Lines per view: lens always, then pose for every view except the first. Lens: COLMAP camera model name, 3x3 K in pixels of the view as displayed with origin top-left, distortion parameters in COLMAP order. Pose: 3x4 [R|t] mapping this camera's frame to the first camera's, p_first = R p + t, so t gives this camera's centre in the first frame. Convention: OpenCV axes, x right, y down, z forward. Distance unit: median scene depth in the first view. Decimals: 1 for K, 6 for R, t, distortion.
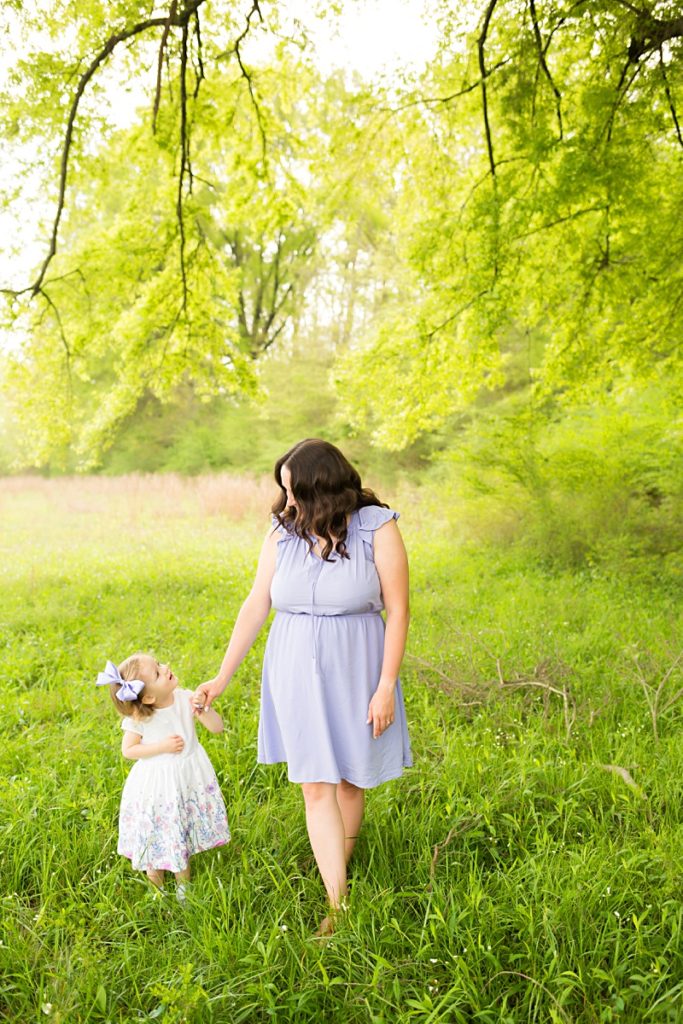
lens RADIAL K [[974.4, 0, 341.5], [0, 974.4, 512.0], [0, 0, 1]] dist [-0.007198, 0.003953]
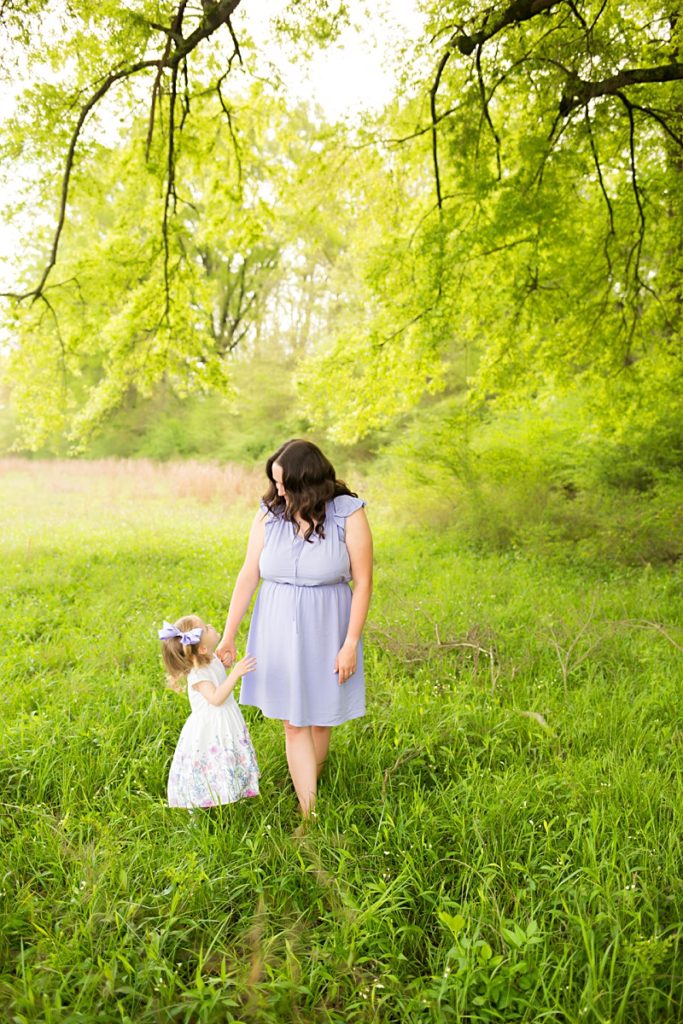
lens RADIAL K [[999.5, 0, 290.7], [0, 999.5, 513.5], [0, 0, 1]] dist [-0.003991, 0.010425]
pose [[0.998938, 0.024513, 0.039017, -0.057890], [-0.025112, 0.999573, 0.014927, 0.001912], [-0.038634, -0.015891, 0.999127, -0.179791]]
